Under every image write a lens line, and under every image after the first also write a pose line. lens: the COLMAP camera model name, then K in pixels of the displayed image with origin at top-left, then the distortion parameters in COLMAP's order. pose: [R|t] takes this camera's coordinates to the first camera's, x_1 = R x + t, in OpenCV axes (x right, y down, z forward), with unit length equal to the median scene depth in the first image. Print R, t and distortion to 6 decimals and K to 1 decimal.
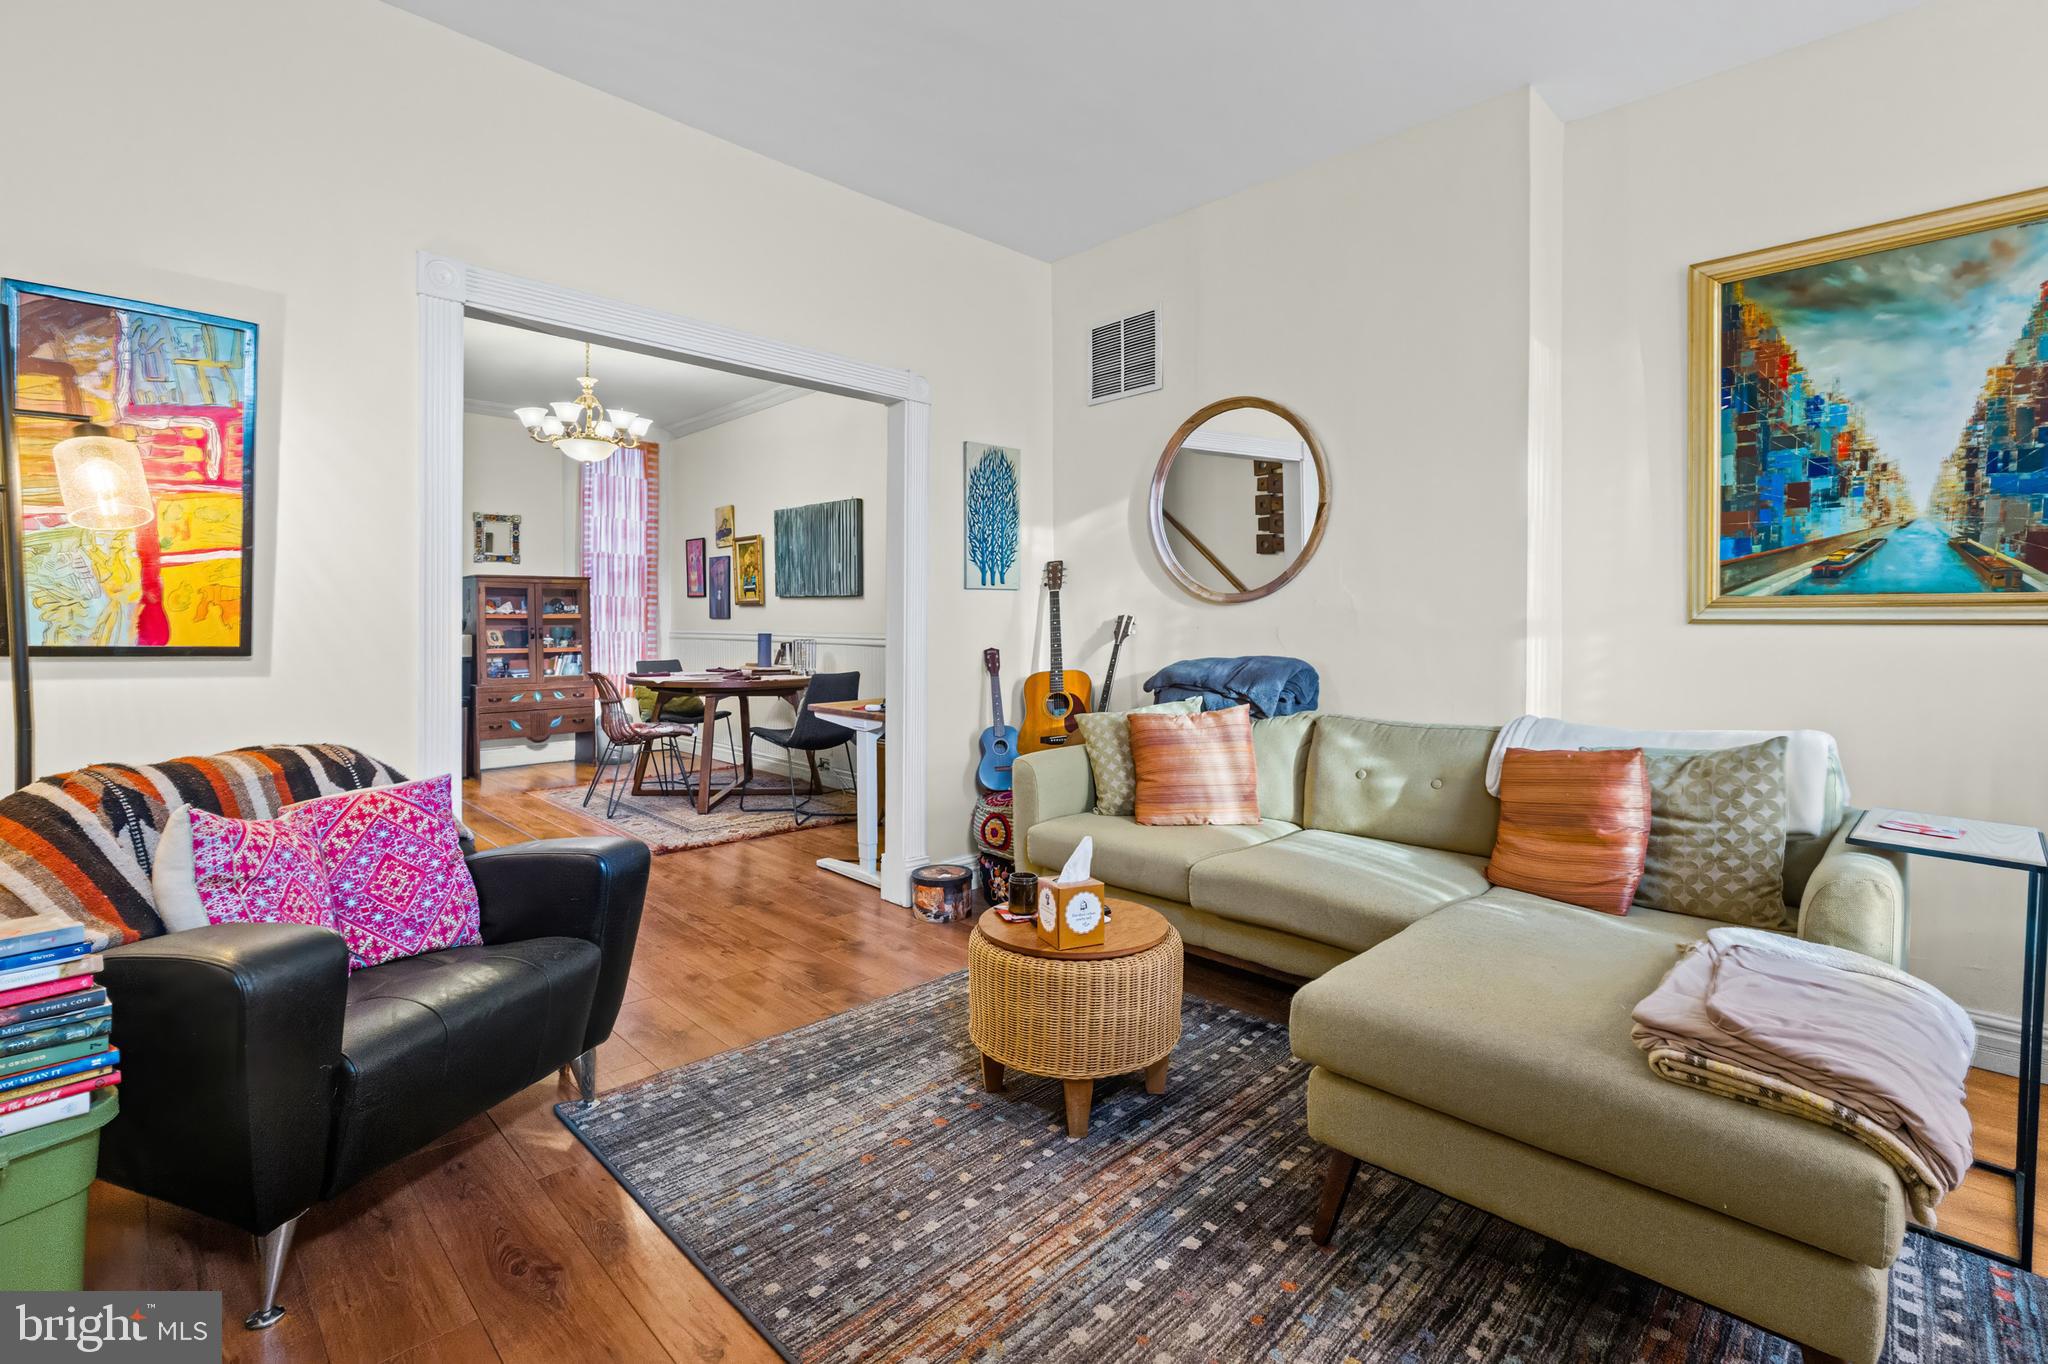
lens RADIAL K [[925.3, 0, 1028.4], [0, 925.3, 645.3], [0, 0, 1]] dist [-0.003668, 0.000142]
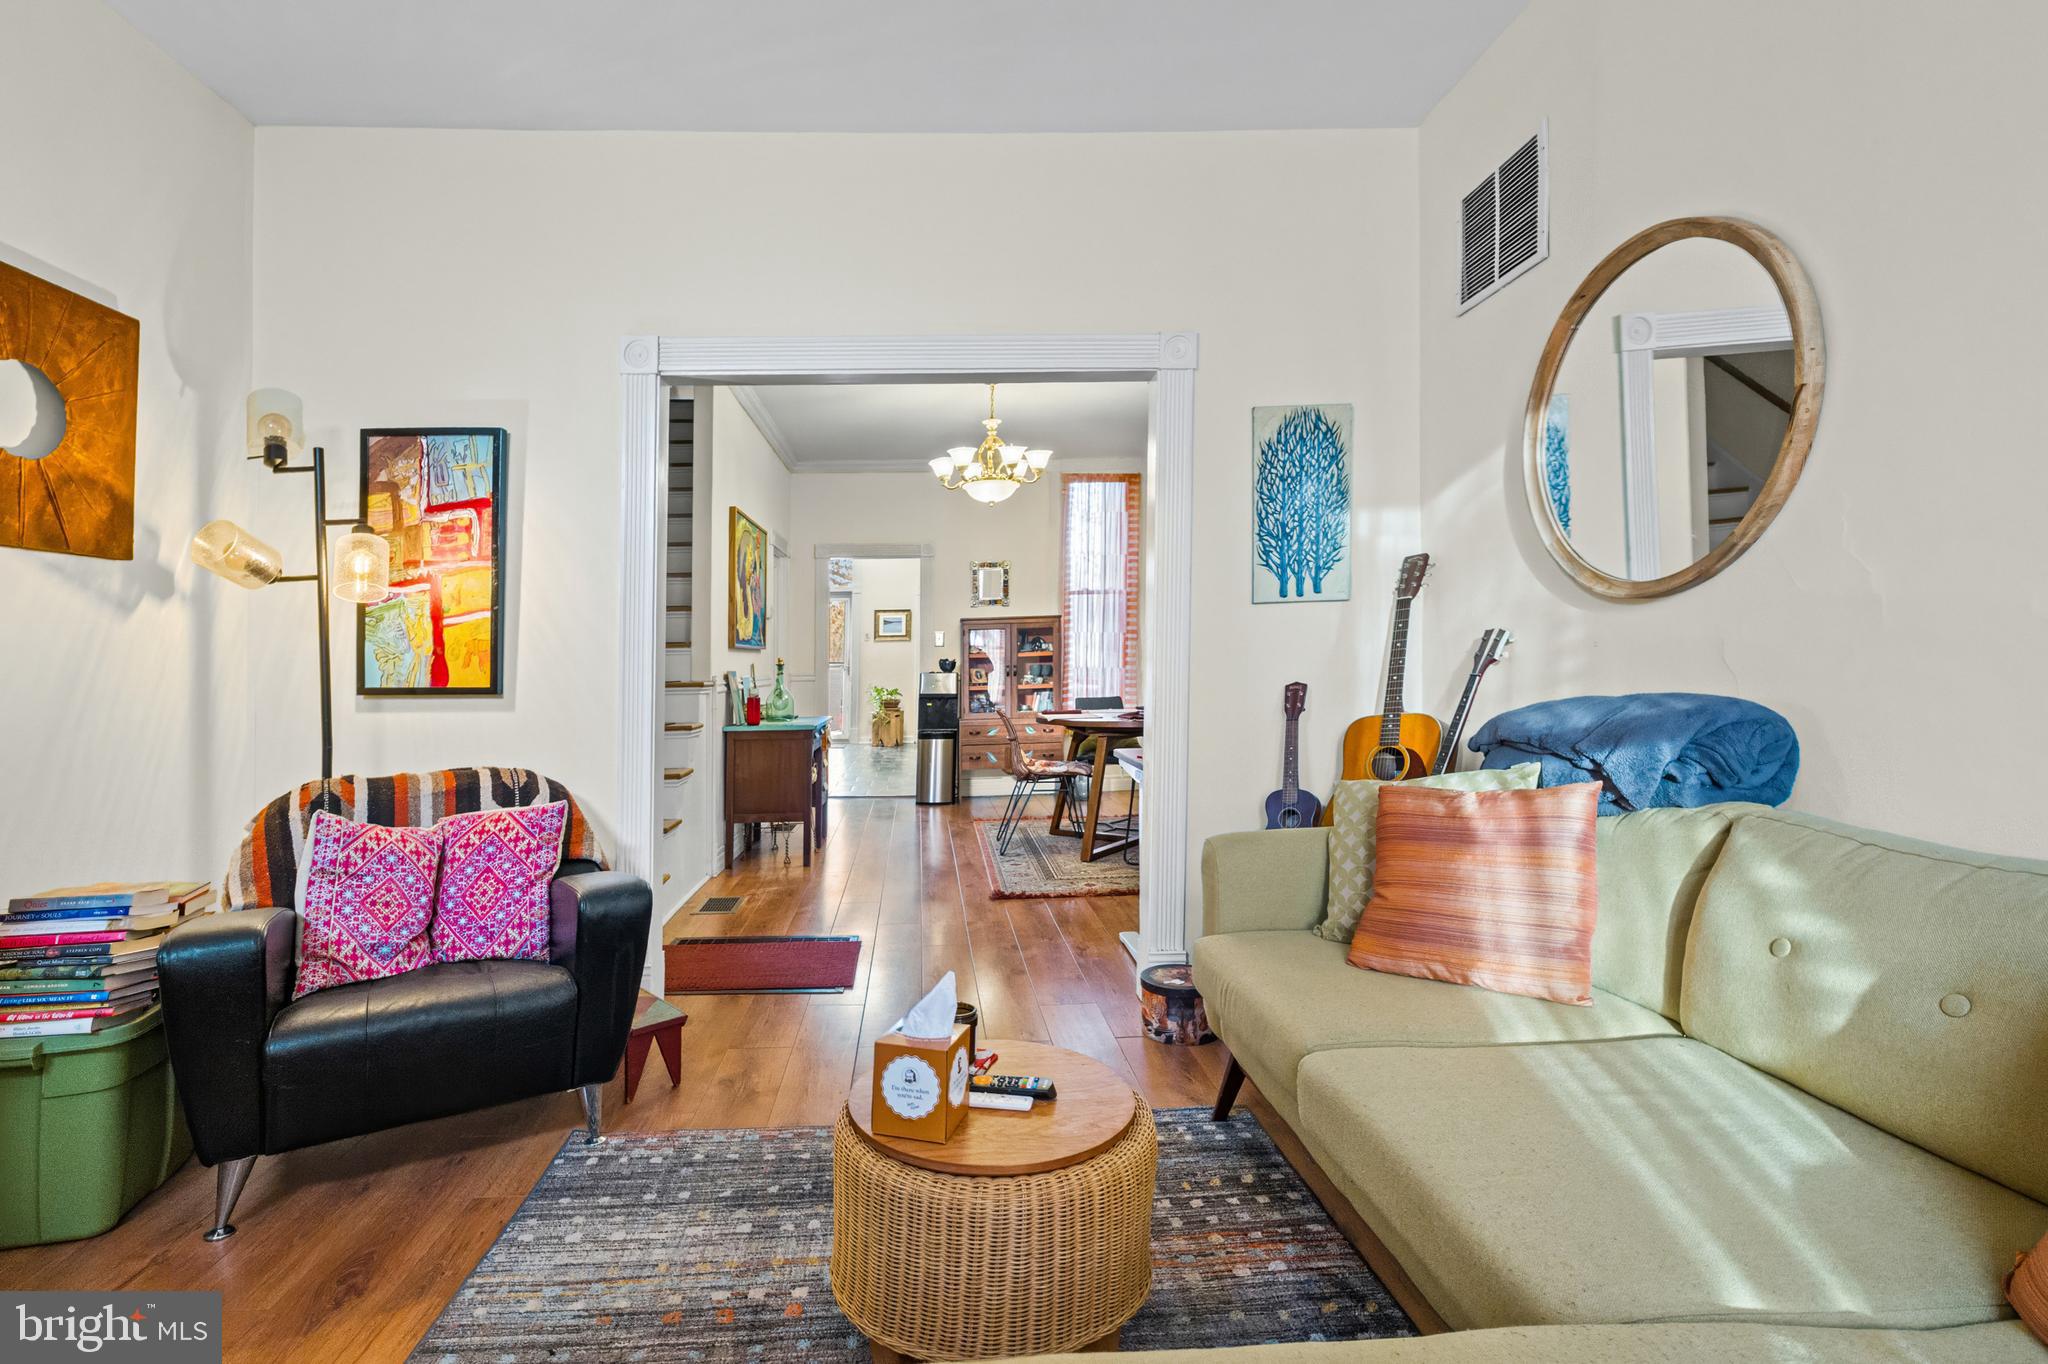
lens RADIAL K [[955.5, 0, 962.4], [0, 955.5, 678.7], [0, 0, 1]] dist [-0.006338, 0.000410]
pose [[0.736070, -0.010489, -0.676824, 0.509239], [0.009480, 0.999942, -0.005187, 0.002930], [0.676839, -0.002598, 0.736126, 0.489678]]
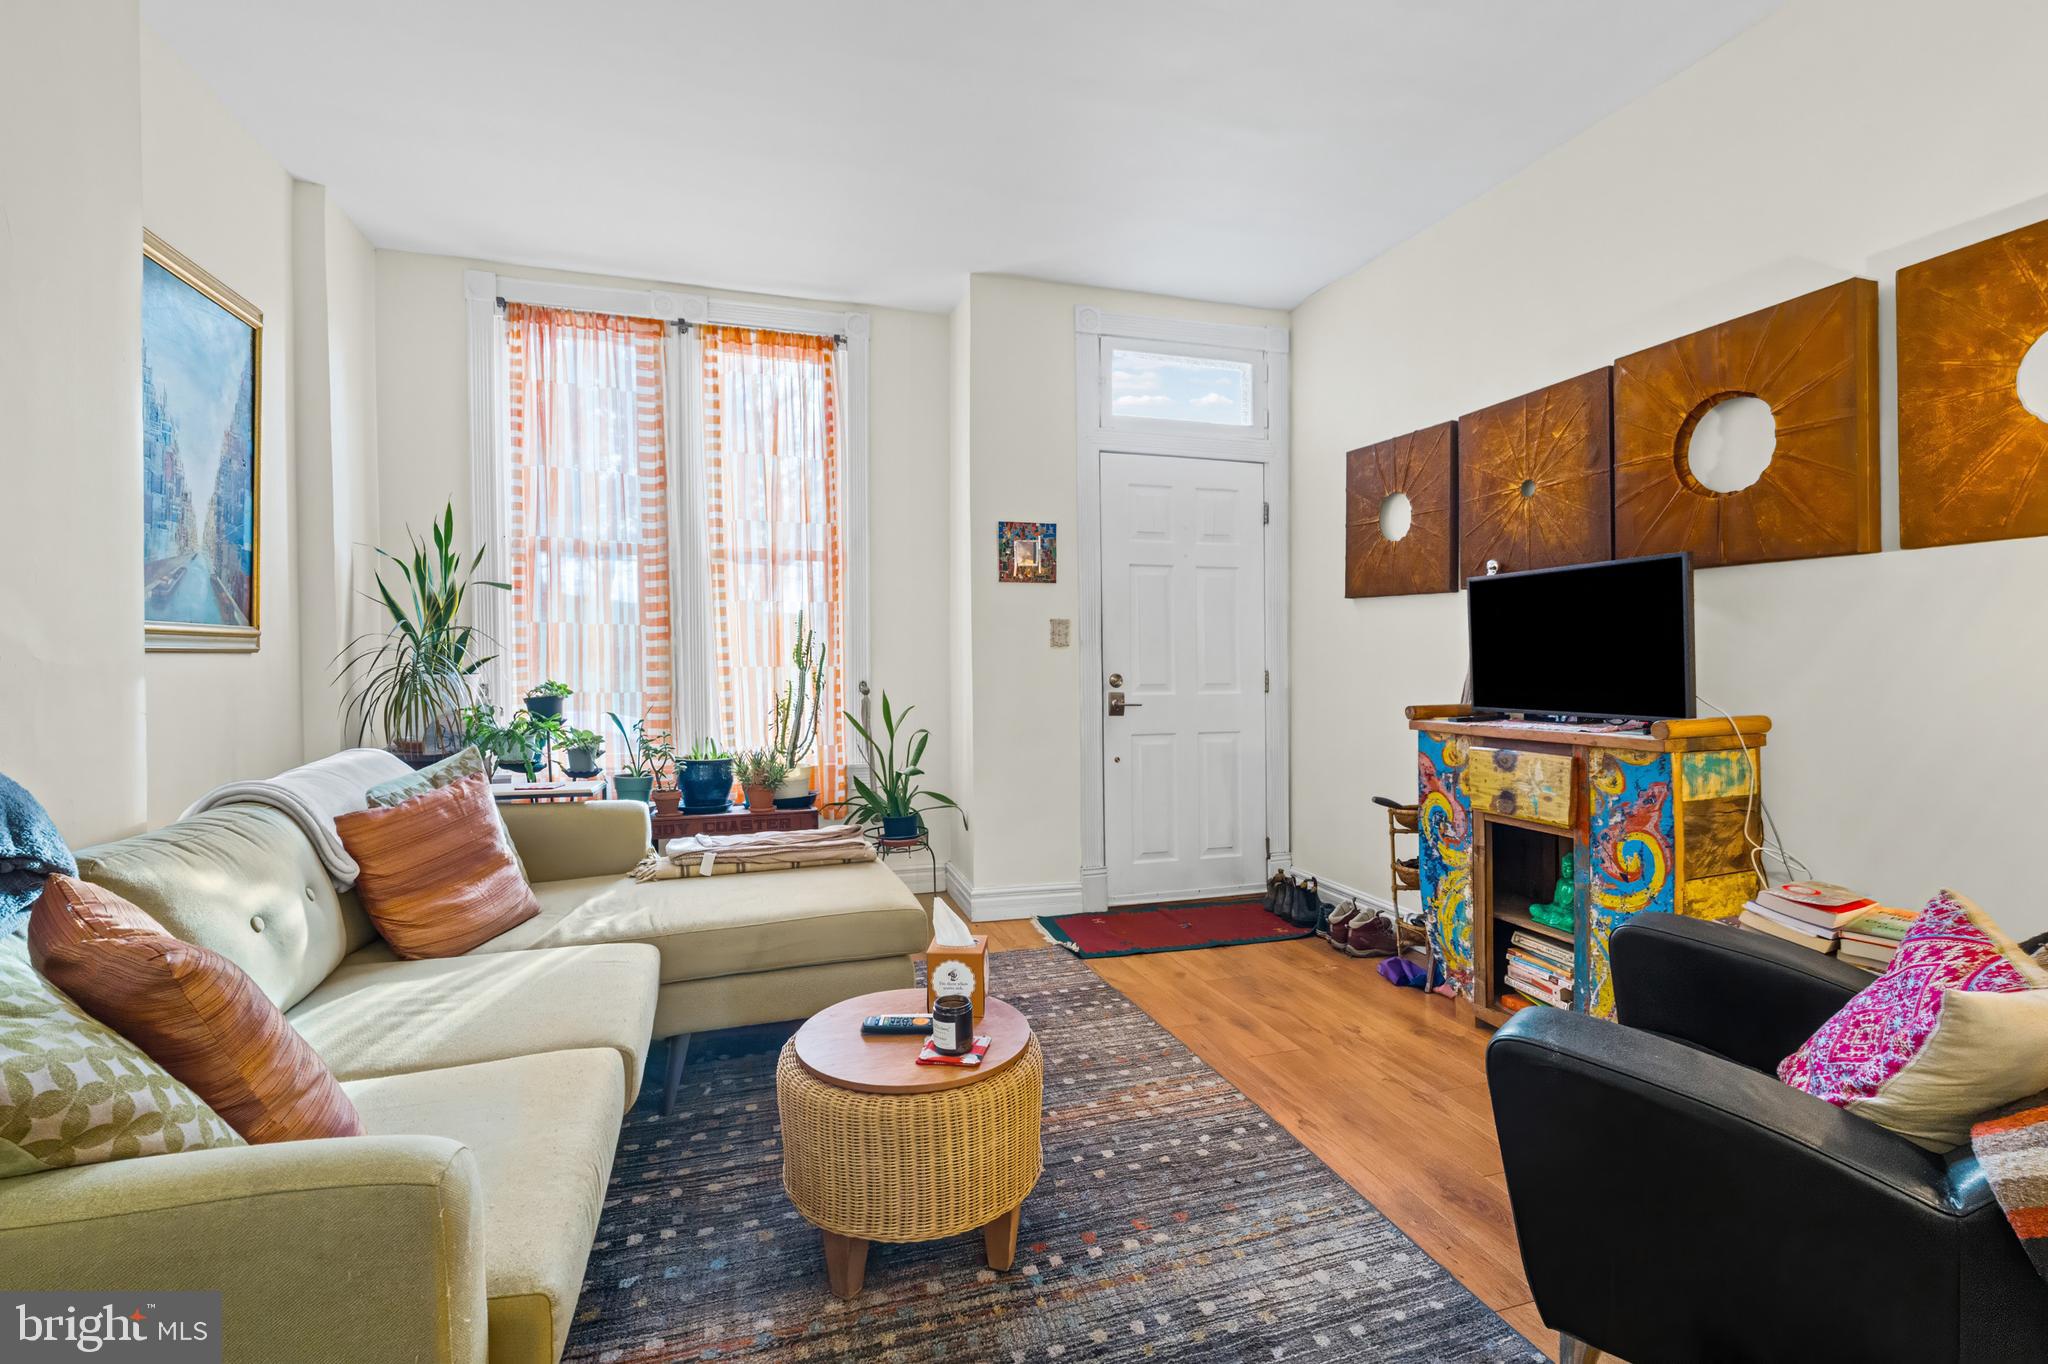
lens RADIAL K [[925.3, 0, 1028.4], [0, 925.3, 645.3], [0, 0, 1]] dist [-0.003668, 0.000142]
pose [[-0.883264, -0.005149, 0.468848, -0.426117], [-0.001437, 0.999965, 0.008276, -0.050329], [-0.468874, 0.006636, -0.883240, 1.692991]]
